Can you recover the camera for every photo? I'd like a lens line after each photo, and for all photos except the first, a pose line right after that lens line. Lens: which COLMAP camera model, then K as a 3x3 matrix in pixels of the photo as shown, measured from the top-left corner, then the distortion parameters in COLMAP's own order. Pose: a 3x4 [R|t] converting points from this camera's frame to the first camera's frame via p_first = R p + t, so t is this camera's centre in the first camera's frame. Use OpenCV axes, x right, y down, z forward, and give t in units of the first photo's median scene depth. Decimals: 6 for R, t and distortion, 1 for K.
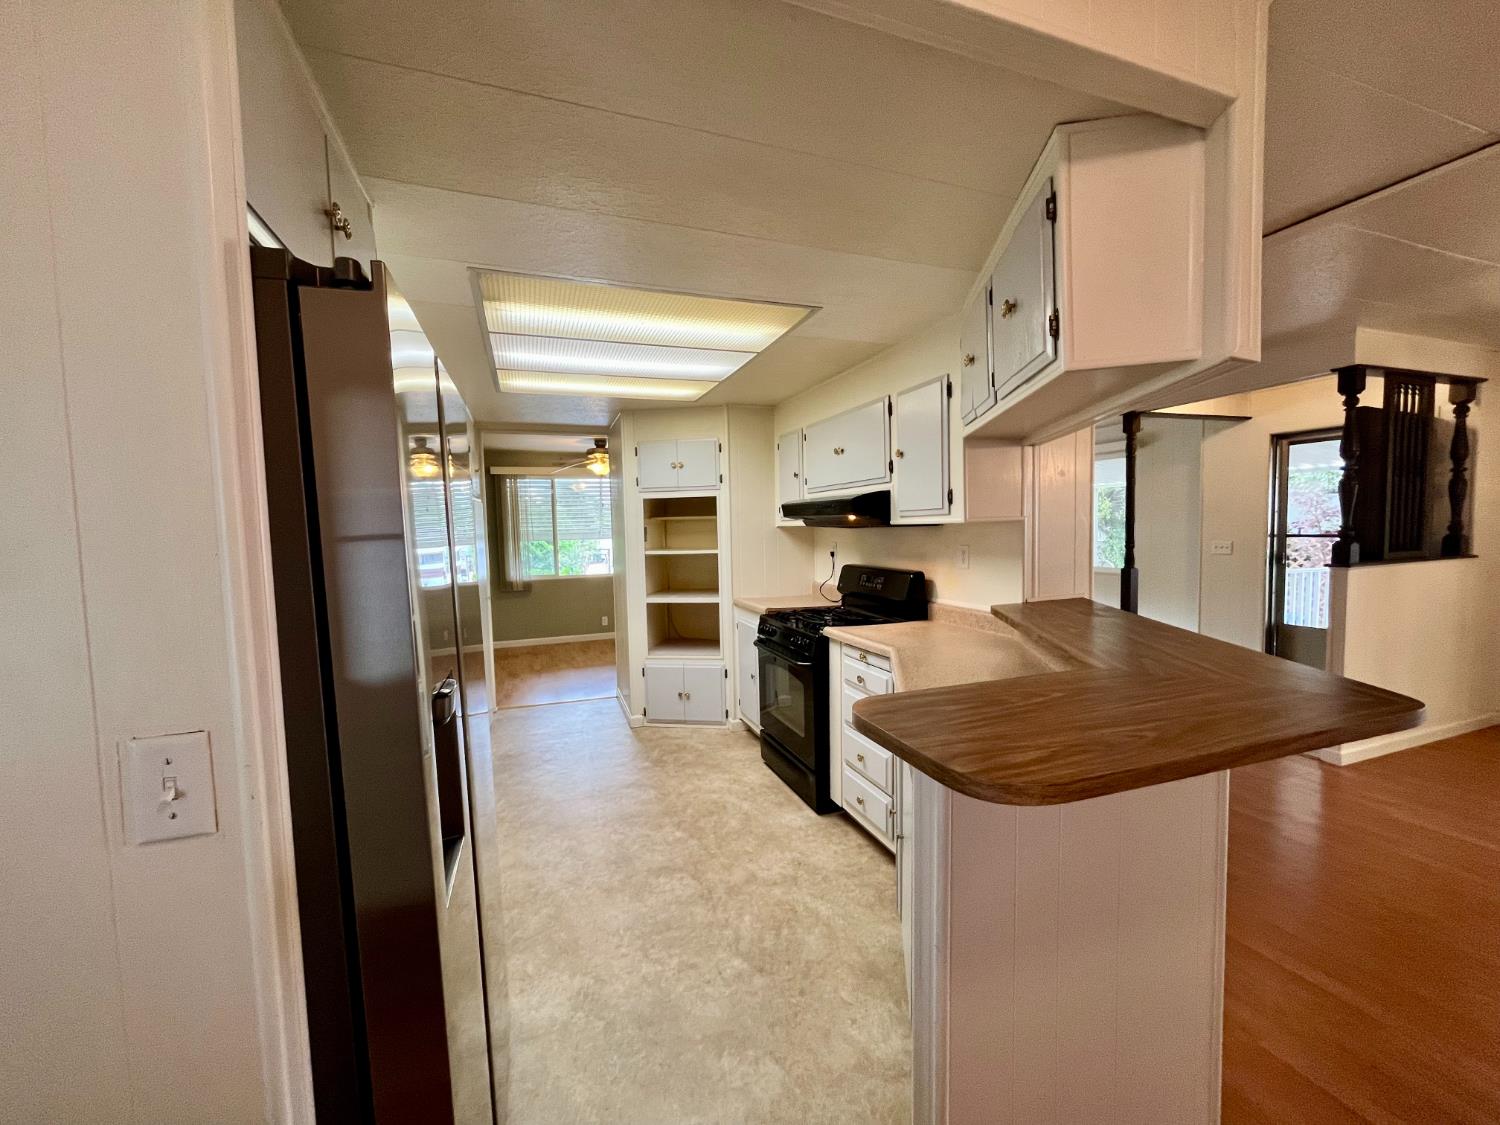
lens RADIAL K [[609.1, 0, 746.8], [0, 609.1, 563.9], [0, 0, 1]] dist [-0.001751, -0.000651]
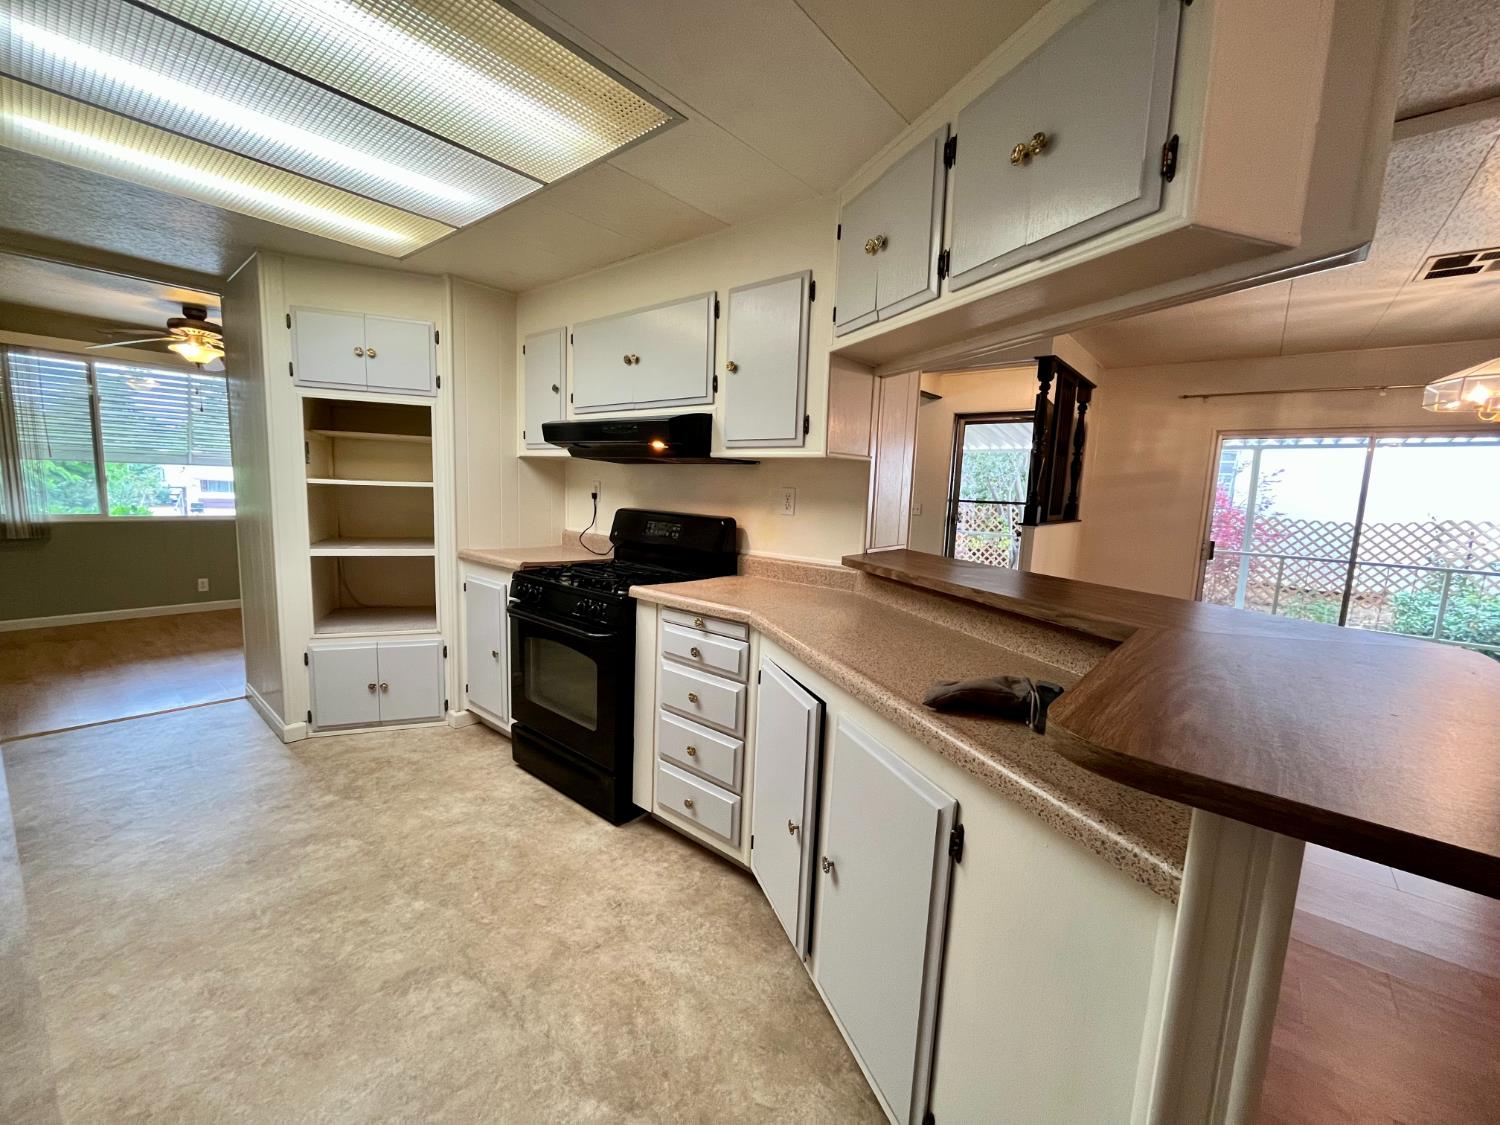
lens RADIAL K [[609.1, 0, 746.8], [0, 609.1, 563.9], [0, 0, 1]] dist [-0.001751, -0.000651]
pose [[0.863653, -0.006902, 0.504039, -0.118256], [-0.028901, 0.997584, 0.063181, 0.021477], [-0.503257, -0.069134, 0.861367, 0.246862]]
